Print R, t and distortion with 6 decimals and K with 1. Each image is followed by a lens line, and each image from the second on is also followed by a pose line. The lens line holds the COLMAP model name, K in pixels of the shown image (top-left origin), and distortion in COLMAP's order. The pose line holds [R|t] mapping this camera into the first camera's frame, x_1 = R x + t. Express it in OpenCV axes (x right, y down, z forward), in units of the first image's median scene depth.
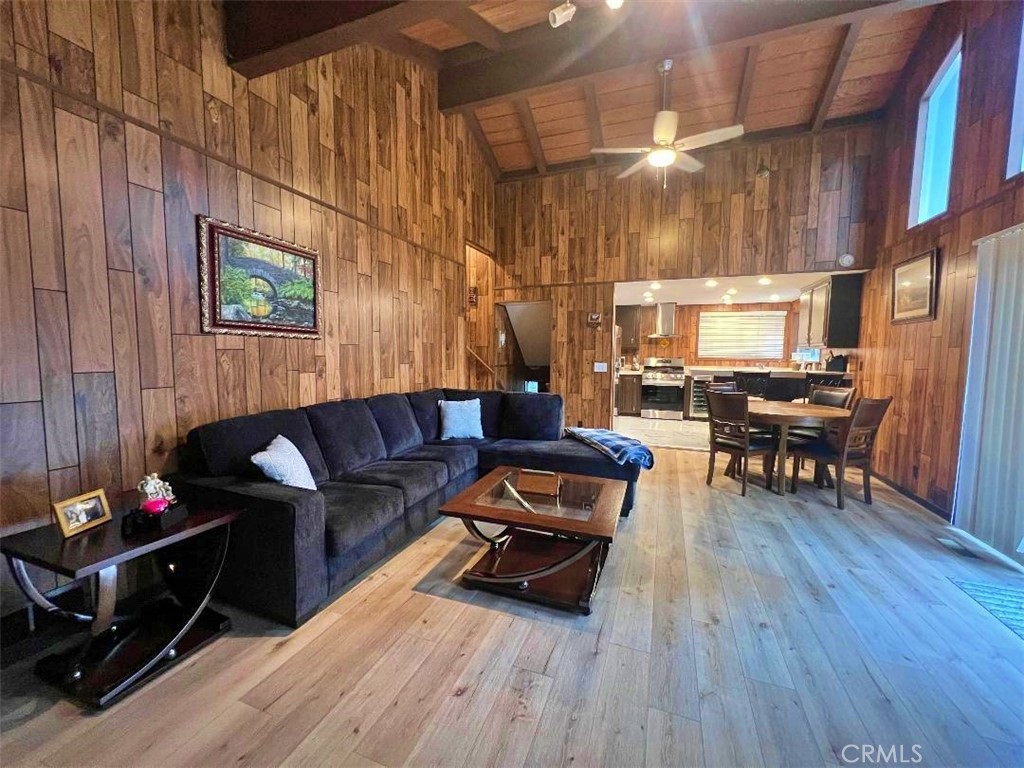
lens RADIAL K [[407.8, 0, 510.1], [0, 407.8, 385.5], [0, 0, 1]] dist [0.000256, -0.000175]
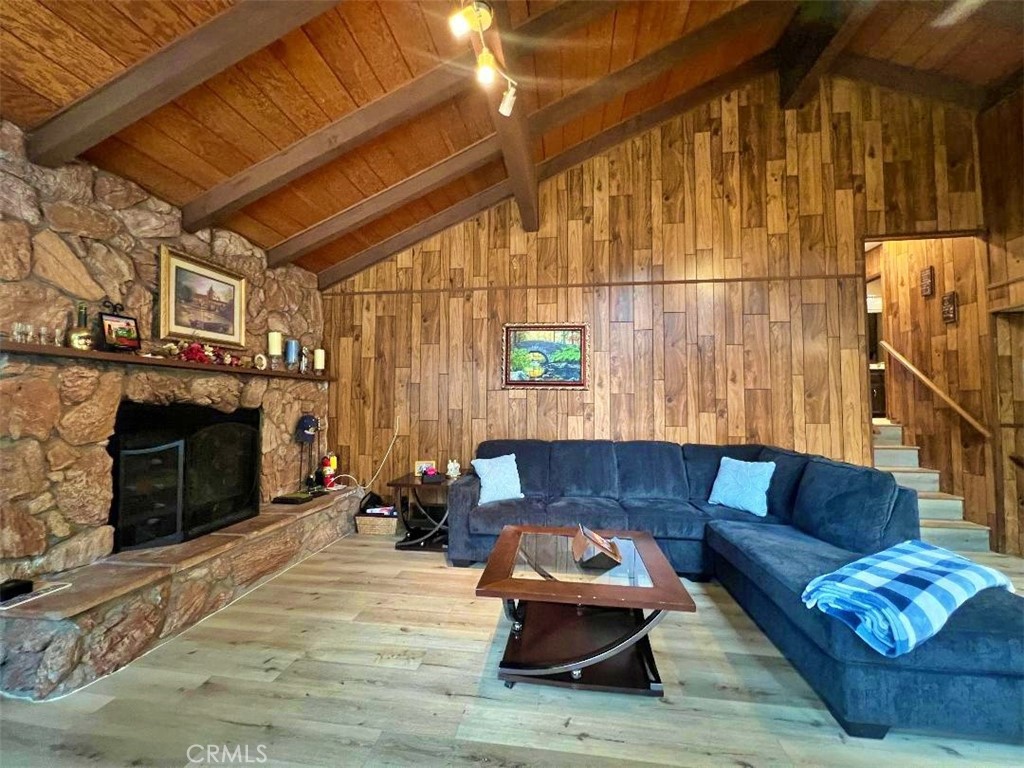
lens RADIAL K [[407.8, 0, 510.1], [0, 407.8, 385.5], [0, 0, 1]] dist [0.000256, -0.000175]
pose [[0.220521, -0.043575, -0.974408, 0.738572], [-0.080242, 0.994805, -0.062647, -0.029367], [0.972076, 0.092004, 0.215879, 0.504928]]
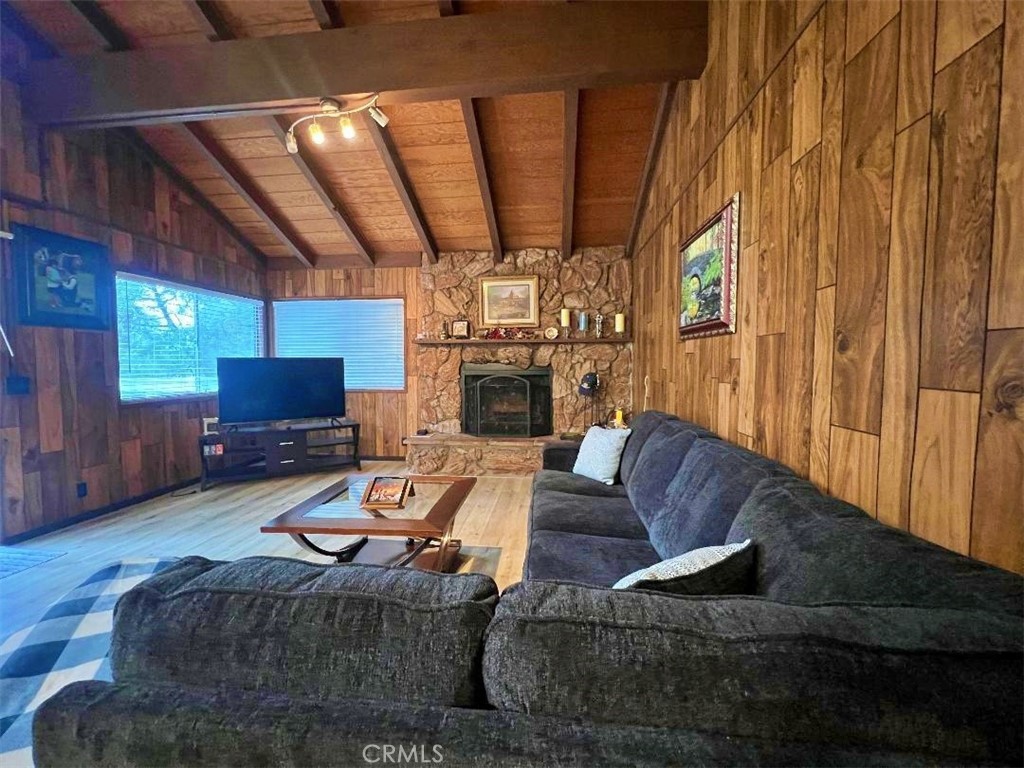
lens RADIAL K [[407.8, 0, 510.1], [0, 407.8, 385.5], [0, 0, 1]] dist [0.000256, -0.000175]
pose [[-0.967949, 0.012076, -0.250858, 0.029128], [-0.020908, 0.991502, 0.128403, -0.109173], [0.250276, 0.129532, -0.959470, 1.580871]]
